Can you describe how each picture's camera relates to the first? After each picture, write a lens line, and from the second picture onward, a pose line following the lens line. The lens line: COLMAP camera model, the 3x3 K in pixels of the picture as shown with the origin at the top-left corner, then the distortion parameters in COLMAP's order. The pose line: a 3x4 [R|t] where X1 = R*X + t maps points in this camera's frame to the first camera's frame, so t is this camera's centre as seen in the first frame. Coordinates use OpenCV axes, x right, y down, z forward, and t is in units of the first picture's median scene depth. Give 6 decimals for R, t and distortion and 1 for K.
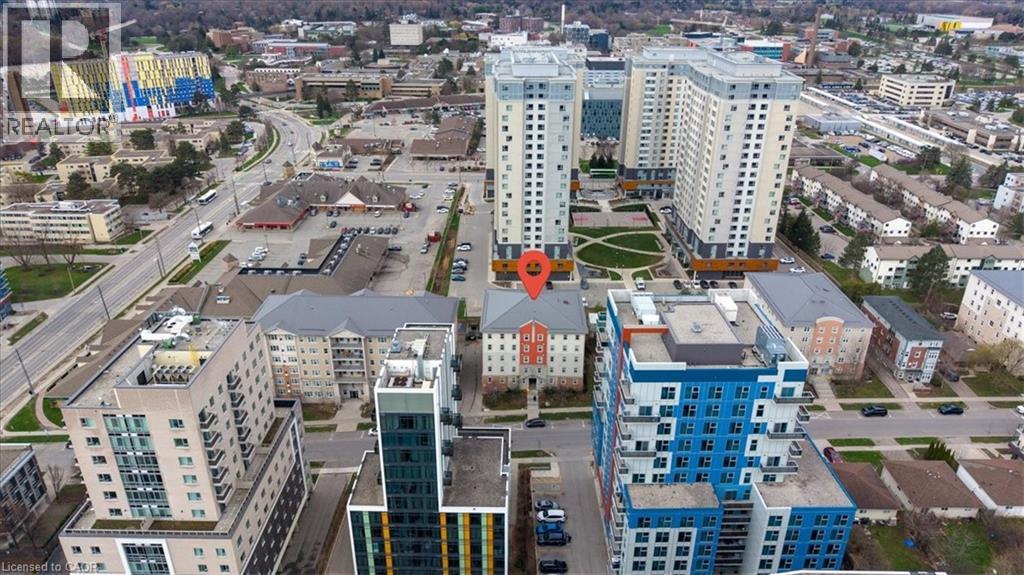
lens RADIAL K [[683.7, 0, 511.5], [0, 683.7, 287.4], [0, 0, 1]] dist [0.000963, -0.000246]
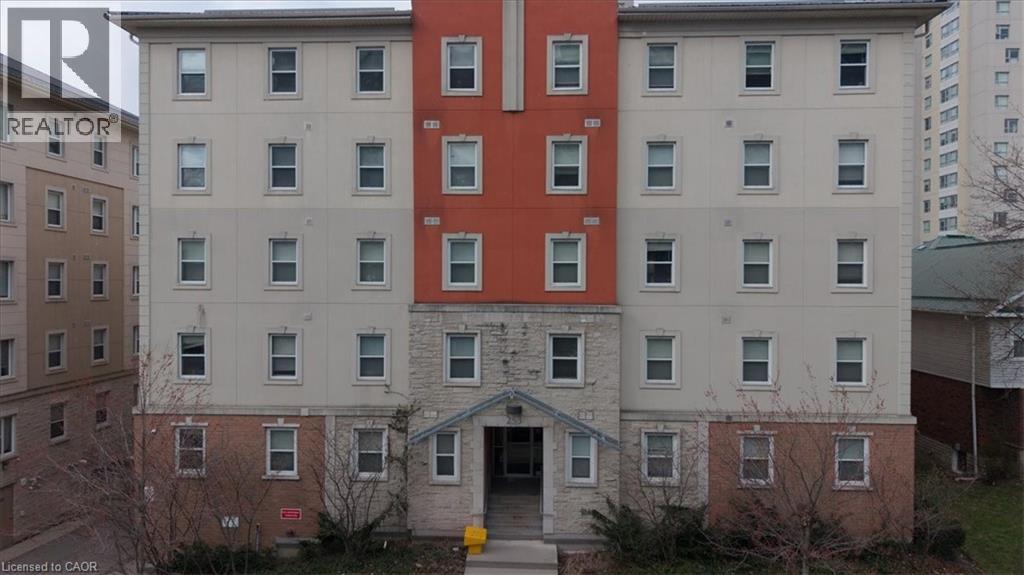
lens RADIAL K [[683.7, 0, 514.4], [0, 683.7, 289.4], [0, 0, 1]] dist [0.000963, -0.000246]
pose [[0.999424, -0.002090, -0.033885, 0.035970], [-0.012025, 0.911604, -0.410893, 0.163002], [0.031748, 0.411064, 0.911053, 0.880987]]
